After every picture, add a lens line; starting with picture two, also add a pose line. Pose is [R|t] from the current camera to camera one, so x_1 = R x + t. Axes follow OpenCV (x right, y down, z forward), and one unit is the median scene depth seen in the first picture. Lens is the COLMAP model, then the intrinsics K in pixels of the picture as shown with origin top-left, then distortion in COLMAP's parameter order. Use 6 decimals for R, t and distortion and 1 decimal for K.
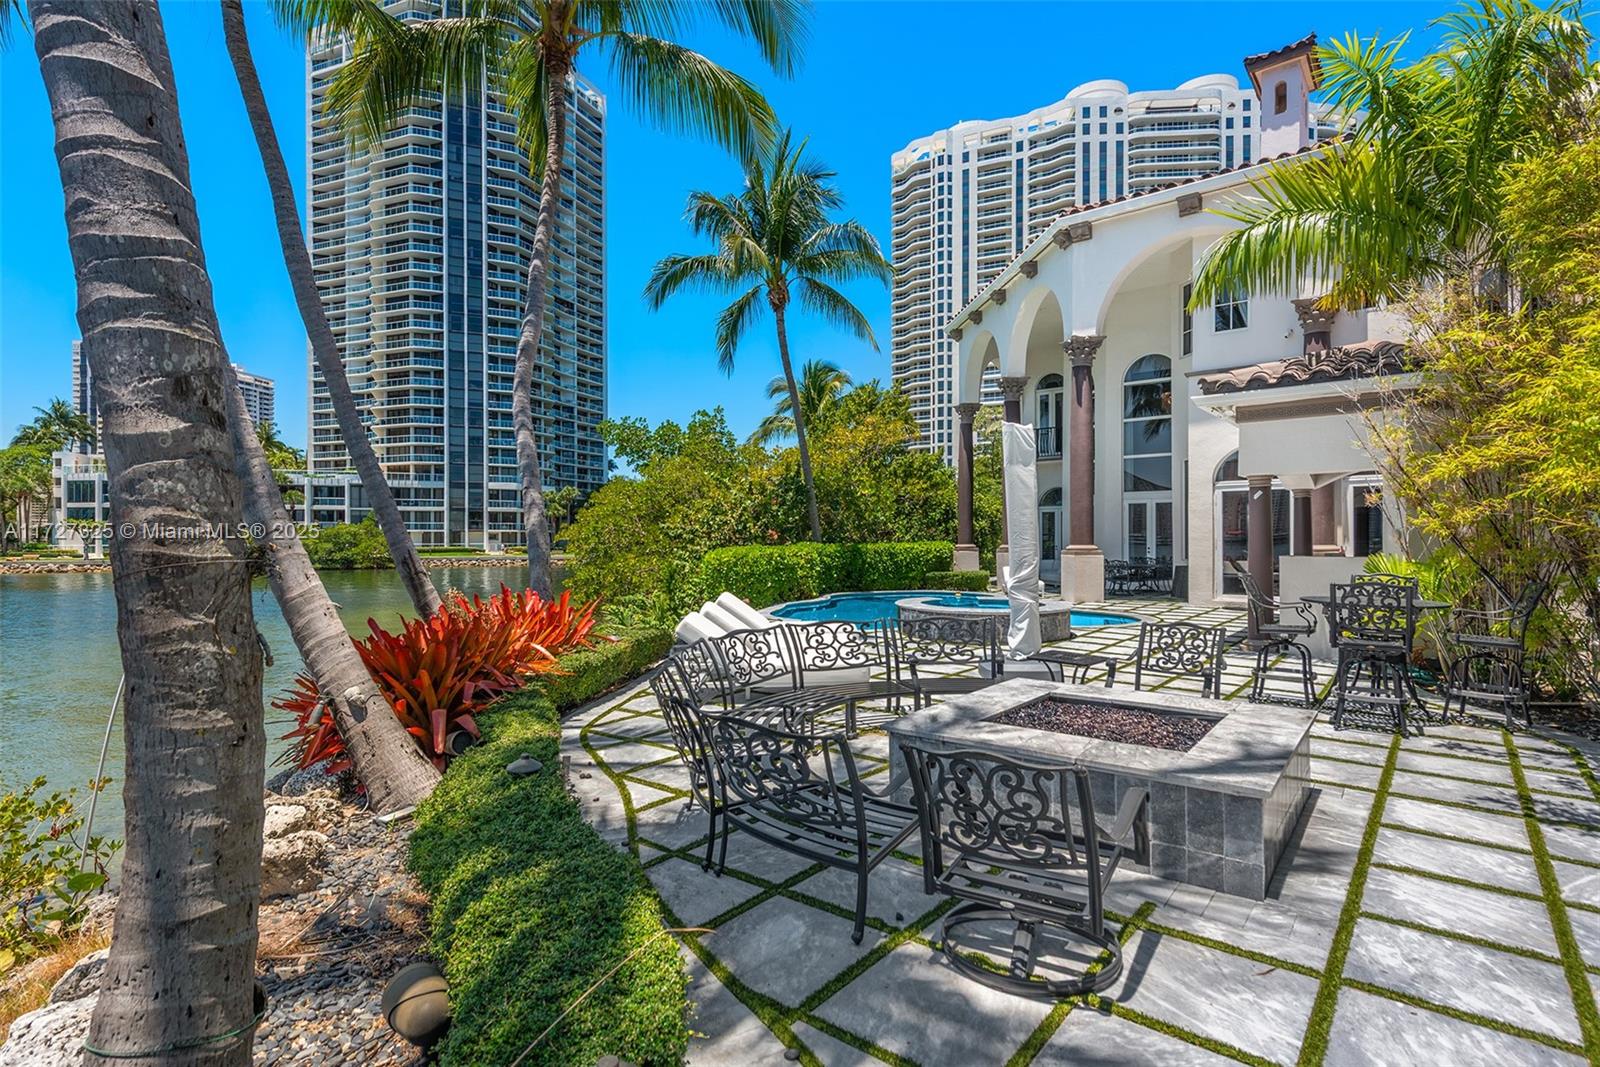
lens RADIAL K [[788.8, 0, 800.8], [0, 788.8, 534.5], [0, 0, 1]] dist [0.013498, -0.001939]
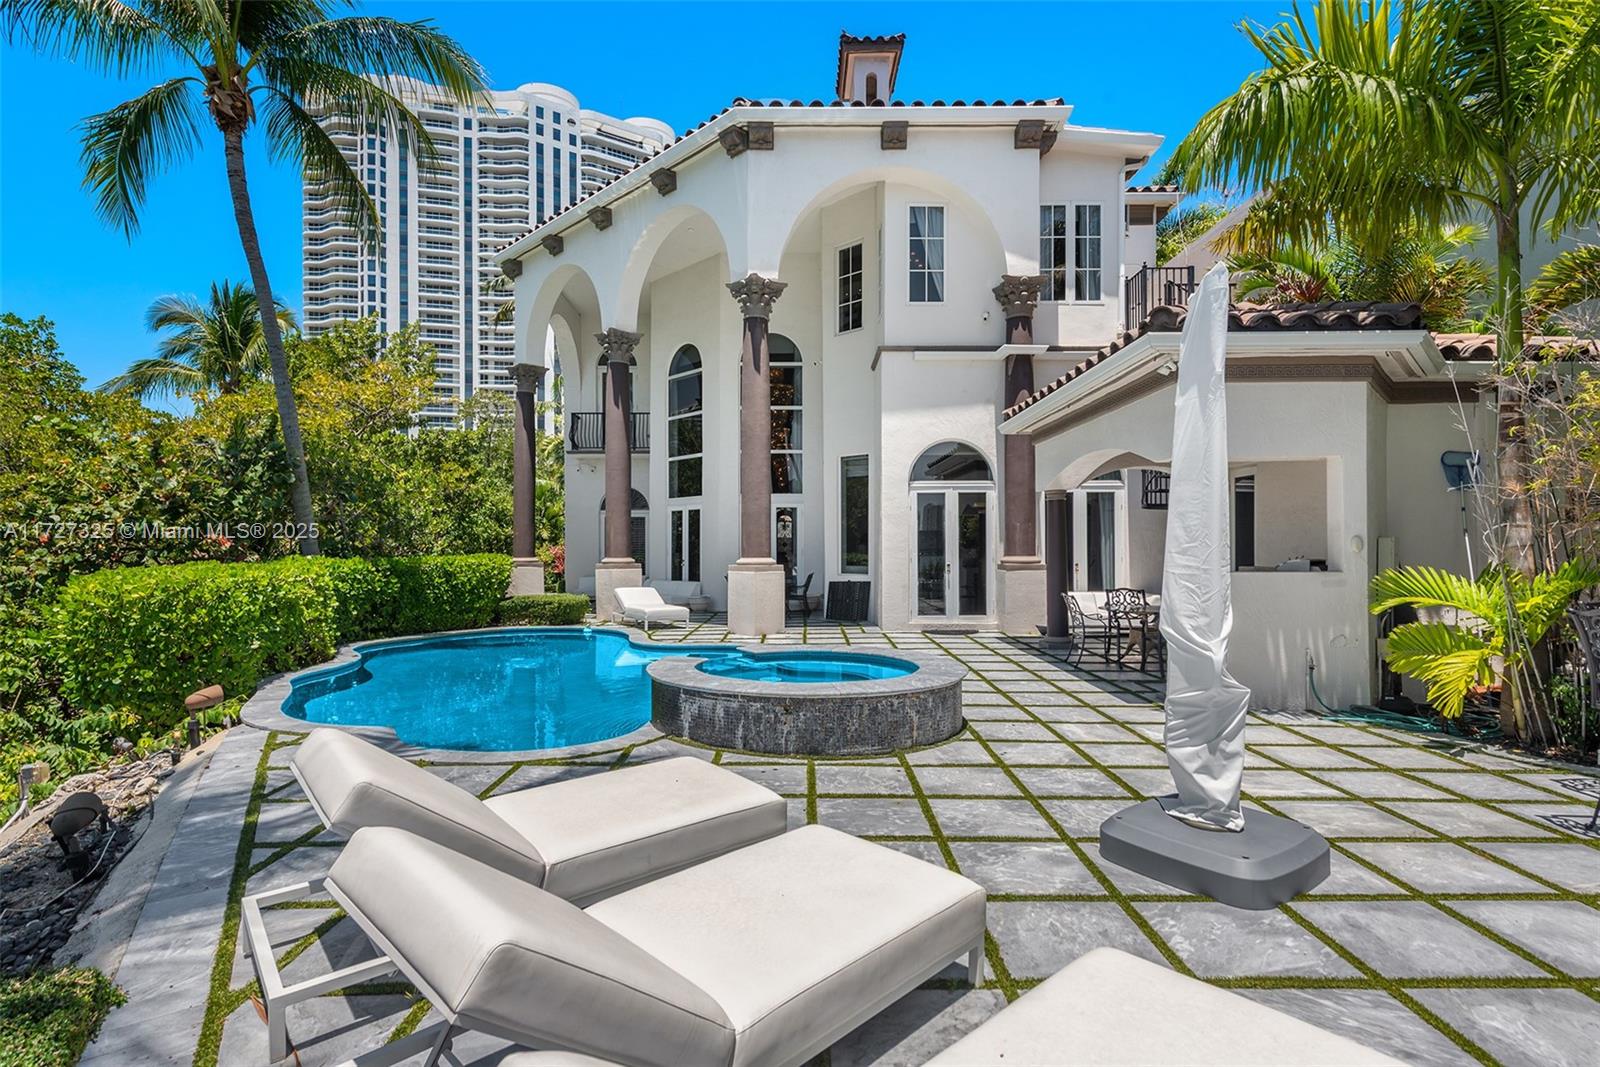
lens RADIAL K [[788.8, 0, 802.8], [0, 788.8, 544.5], [0, 0, 1]] dist [0.013498, -0.001939]
pose [[0.772403, 0.001779, 0.635130, -0.037828], [-0.001535, 0.999998, -0.000934, 0.000933], [-0.635130, -0.000253, 0.772405, 0.173363]]
